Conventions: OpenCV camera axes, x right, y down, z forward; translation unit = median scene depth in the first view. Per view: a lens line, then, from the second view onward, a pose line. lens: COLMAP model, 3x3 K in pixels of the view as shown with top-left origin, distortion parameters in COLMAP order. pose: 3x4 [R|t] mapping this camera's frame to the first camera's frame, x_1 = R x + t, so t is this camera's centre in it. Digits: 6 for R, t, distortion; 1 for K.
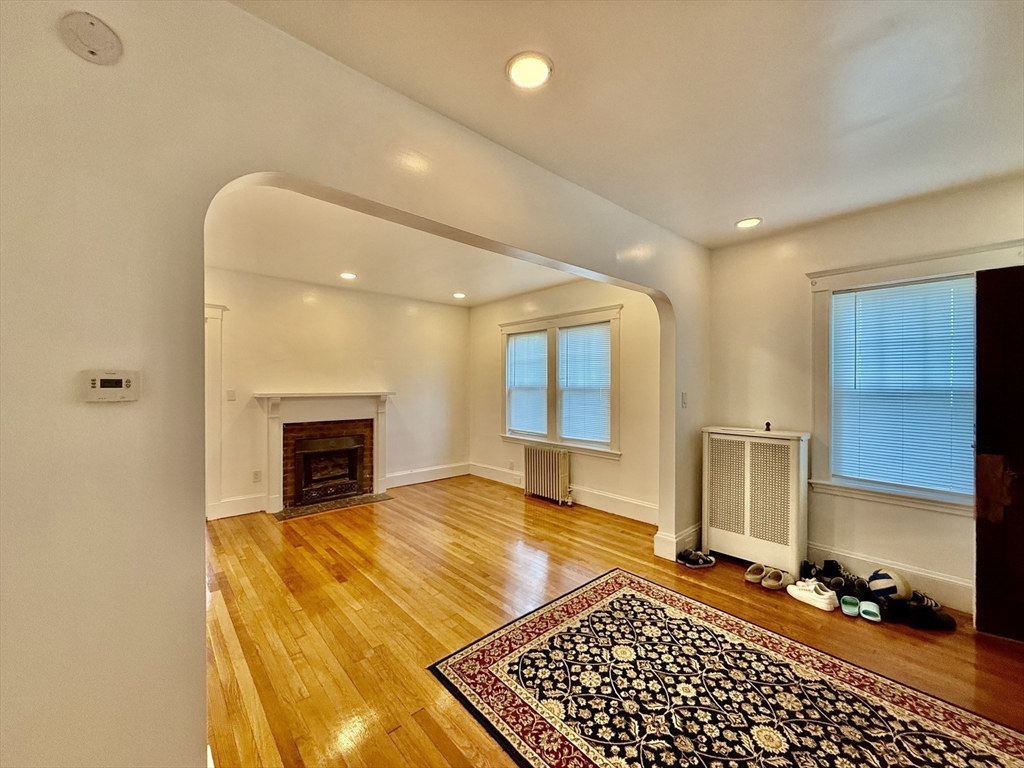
lens RADIAL K [[407.1, 0, 509.1], [0, 407.1, 382.8], [0, 0, 1]] dist [-0.001791, 0.000090]
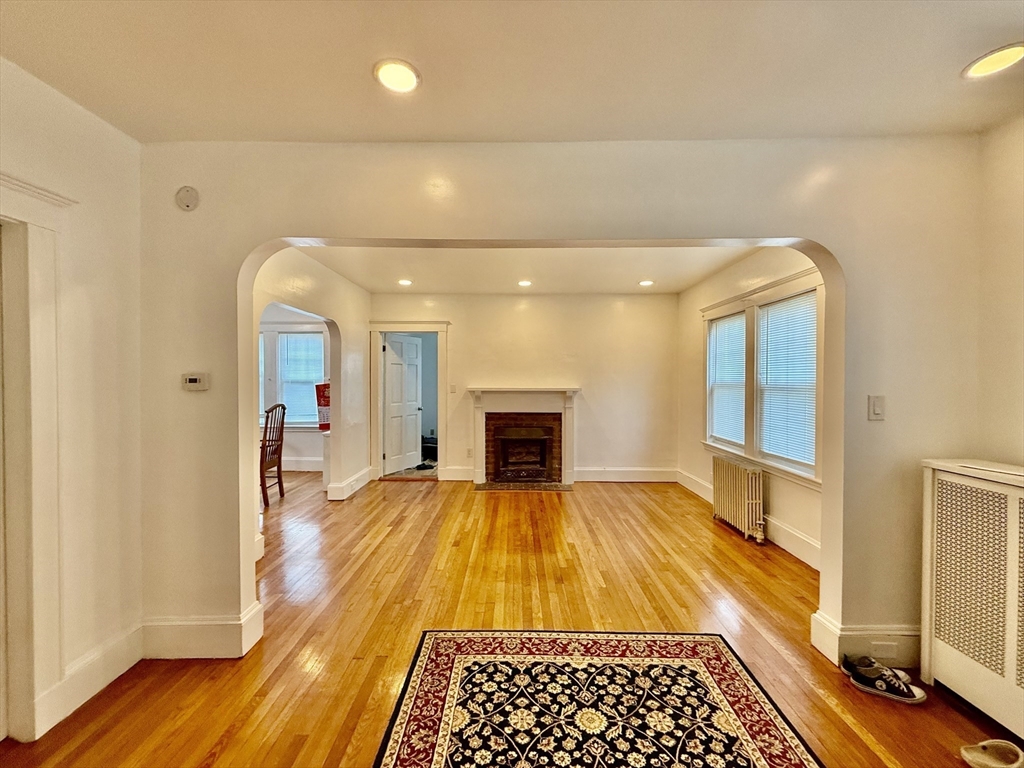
lens RADIAL K [[407.1, 0, 509.2], [0, 407.1, 383.8], [0, 0, 1]] dist [-0.001791, 0.000090]
pose [[0.735918, 0.007418, -0.677030, 0.424241], [0.001287, 0.999923, 0.012355, -0.001405], [0.677069, -0.009964, 0.735852, 0.191970]]
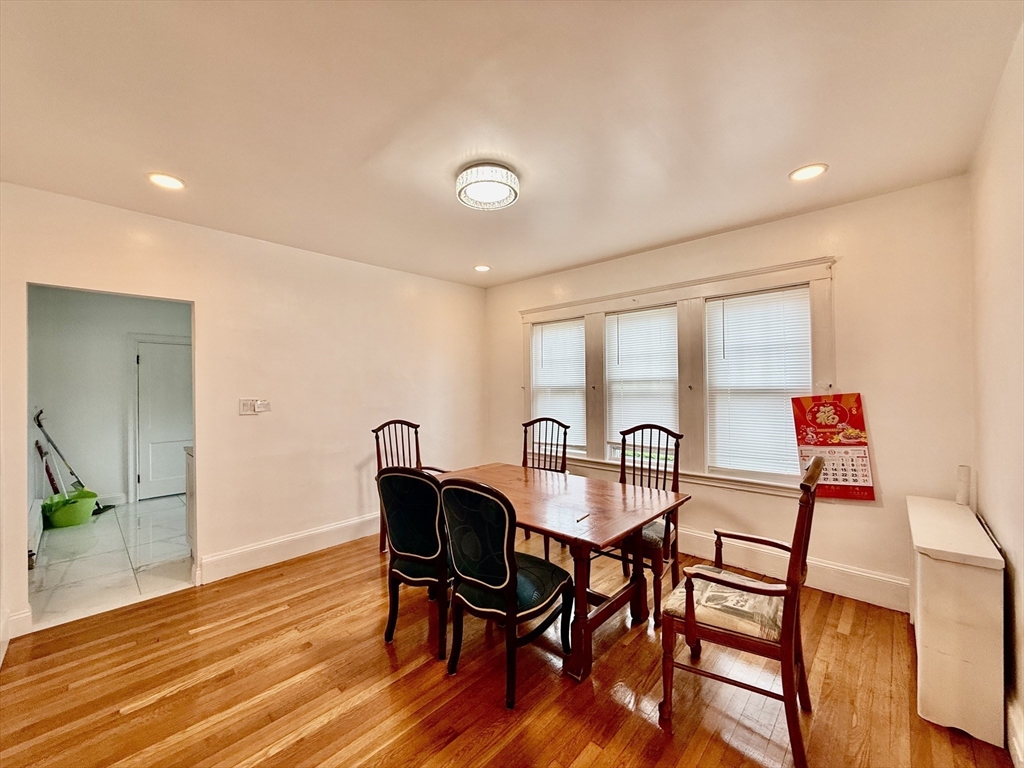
lens RADIAL K [[407.1, 0, 513.3], [0, 407.1, 393.1], [0, 0, 1]] dist [-0.001791, 0.000090]
pose [[0.088200, 0.011092, -0.996041, -0.601937], [0.005935, 0.999914, 0.011660, 0.002062], [0.996085, -0.006940, 0.088126, 0.279082]]
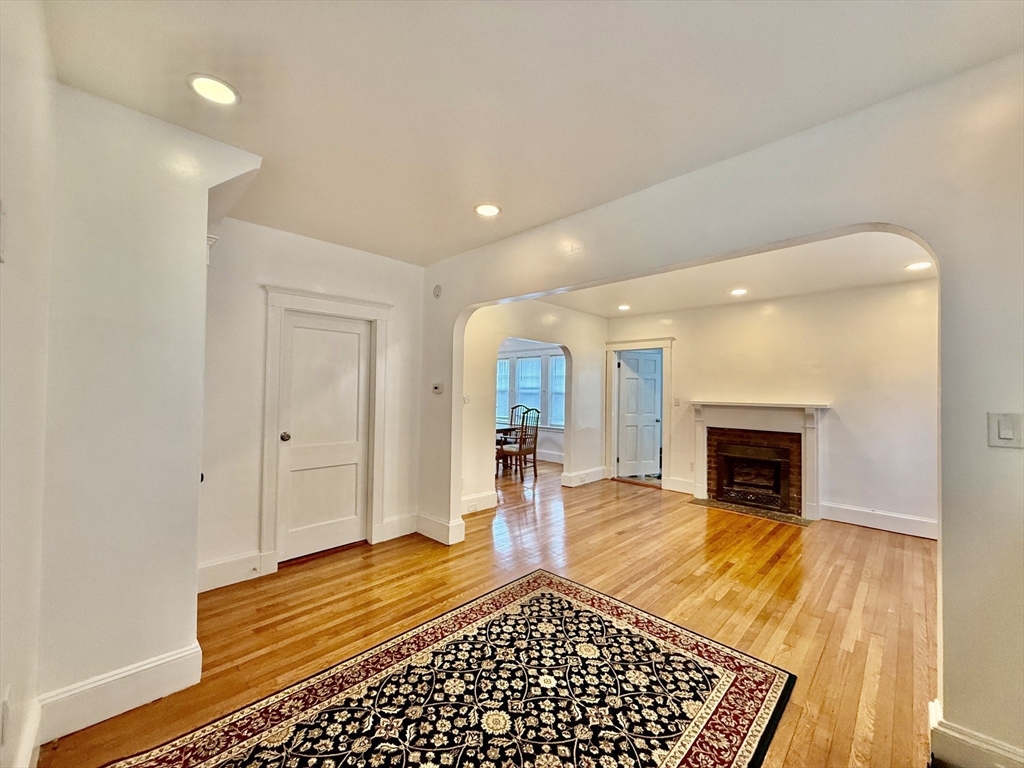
lens RADIAL K [[407.1, 0, 509.0], [0, 407.1, 384.8], [0, 0, 1]] dist [-0.001791, 0.000090]
pose [[0.059539, -0.017807, -0.998067, 0.795587], [-0.015074, 0.999711, -0.018736, 0.010056], [0.998112, 0.016161, 0.059253, 0.444938]]
